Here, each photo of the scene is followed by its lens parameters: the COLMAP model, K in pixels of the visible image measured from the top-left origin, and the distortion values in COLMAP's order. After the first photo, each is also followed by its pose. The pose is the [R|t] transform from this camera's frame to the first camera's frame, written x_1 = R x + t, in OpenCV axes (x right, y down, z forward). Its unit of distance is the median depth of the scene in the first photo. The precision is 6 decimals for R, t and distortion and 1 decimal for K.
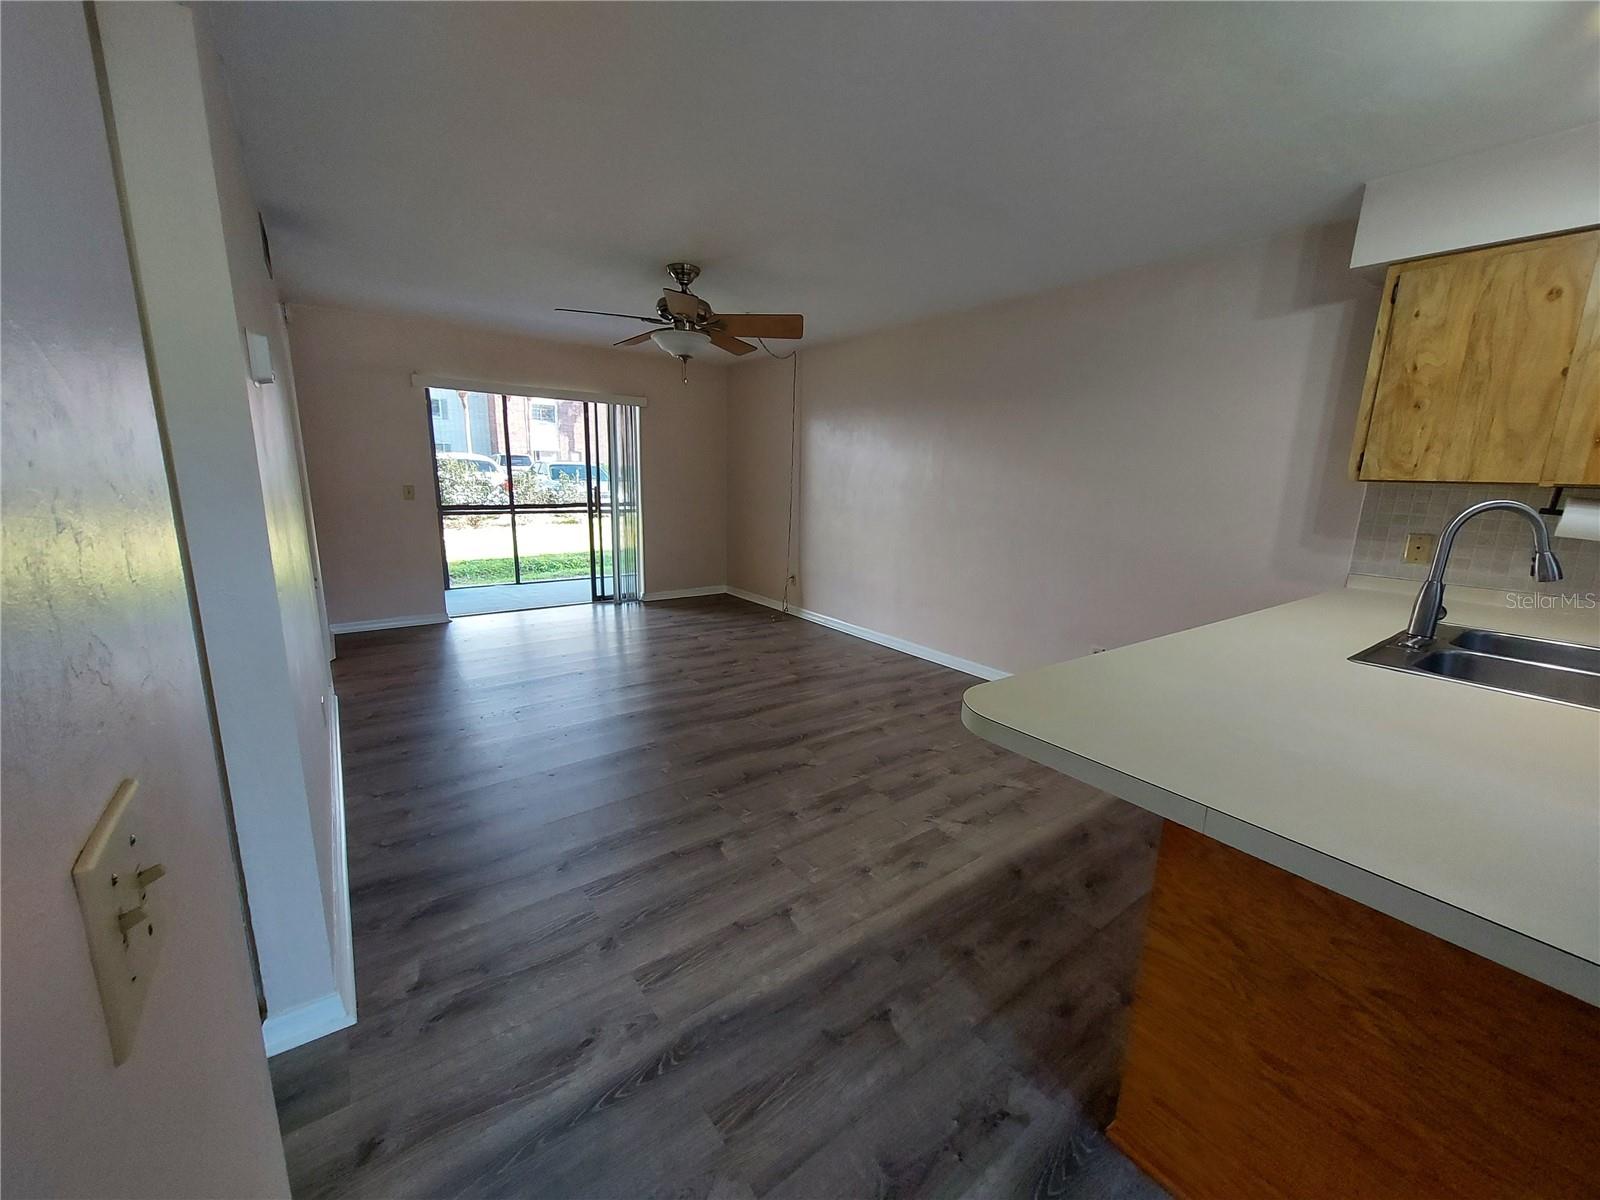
lens RADIAL K [[631.0, 0, 812.9], [0, 631.0, 601.6], [0, 0, 1]] dist [0.014268, -0.001837]
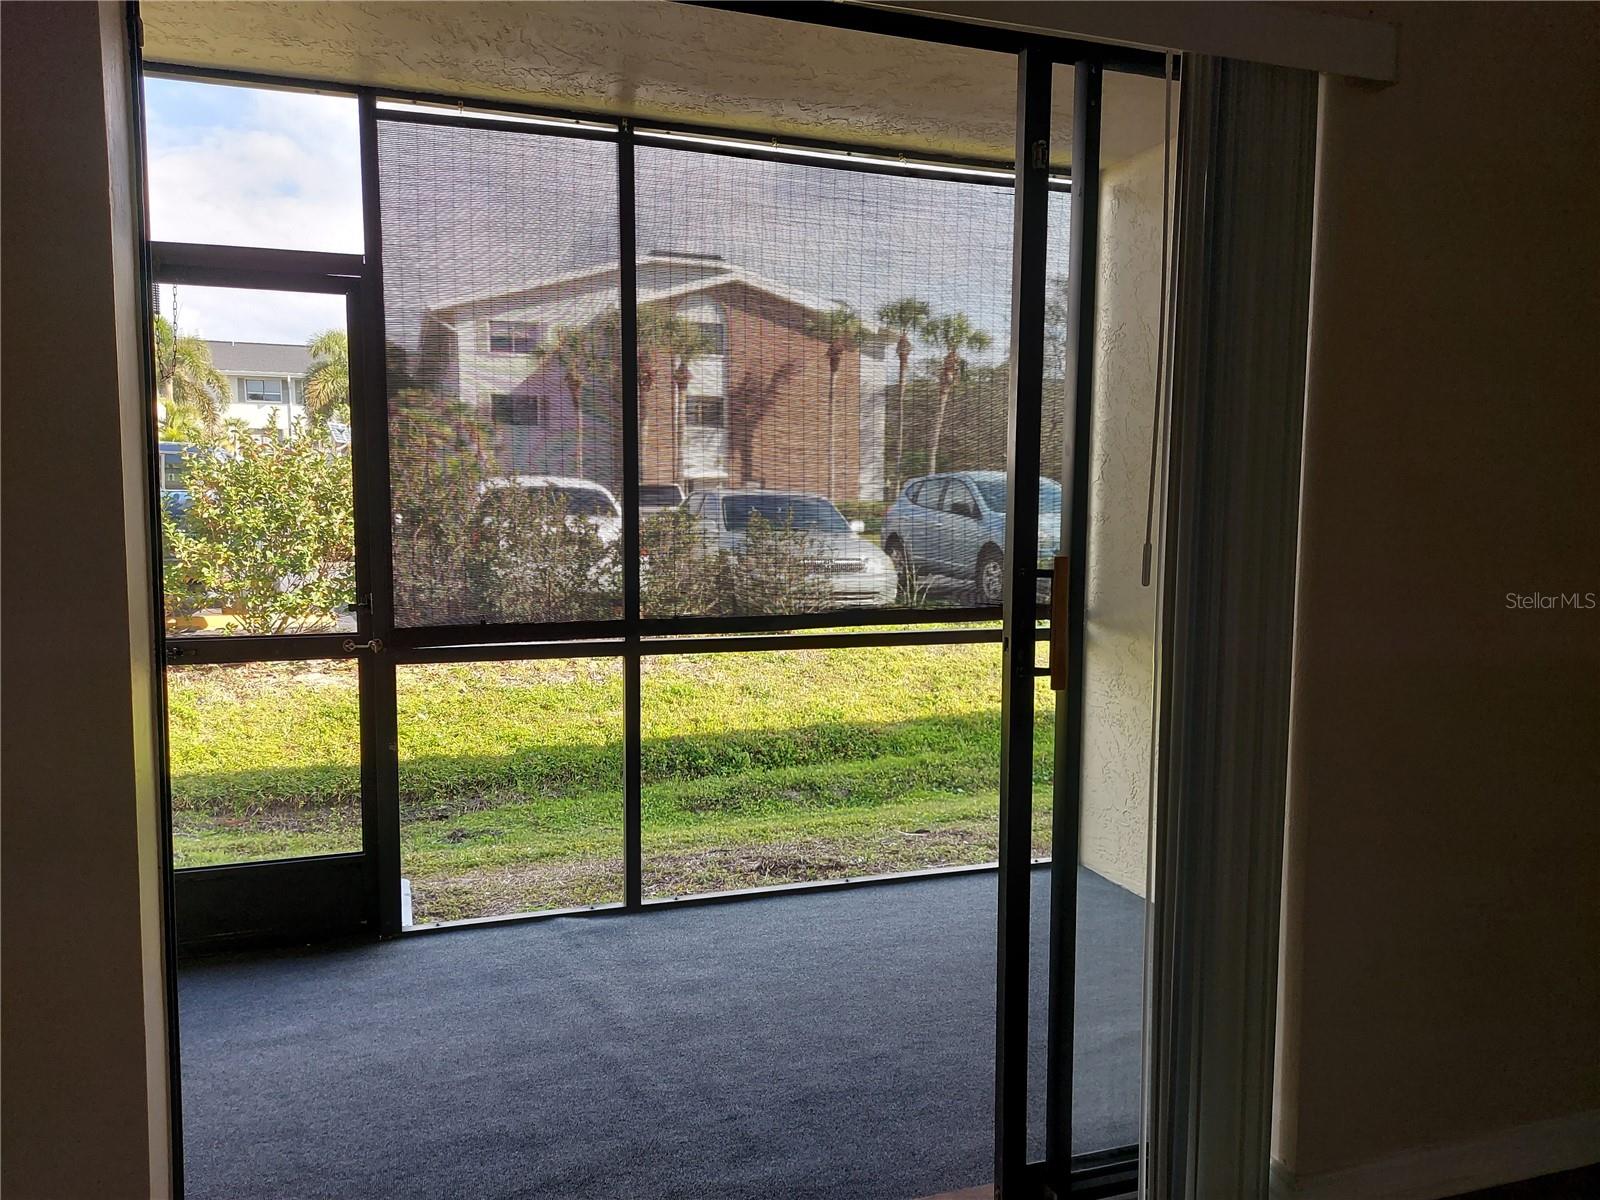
lens RADIAL K [[1167.2, 0, 810.7], [0, 1167.2, 599.7], [0, 0, 1]] dist [0.047685, -0.008424]
pose [[0.956768, 0.002786, -0.290838, -0.302044], [-0.040486, 0.991495, -0.123688, -0.120325], [0.288020, 0.130116, 0.948744, 0.644312]]
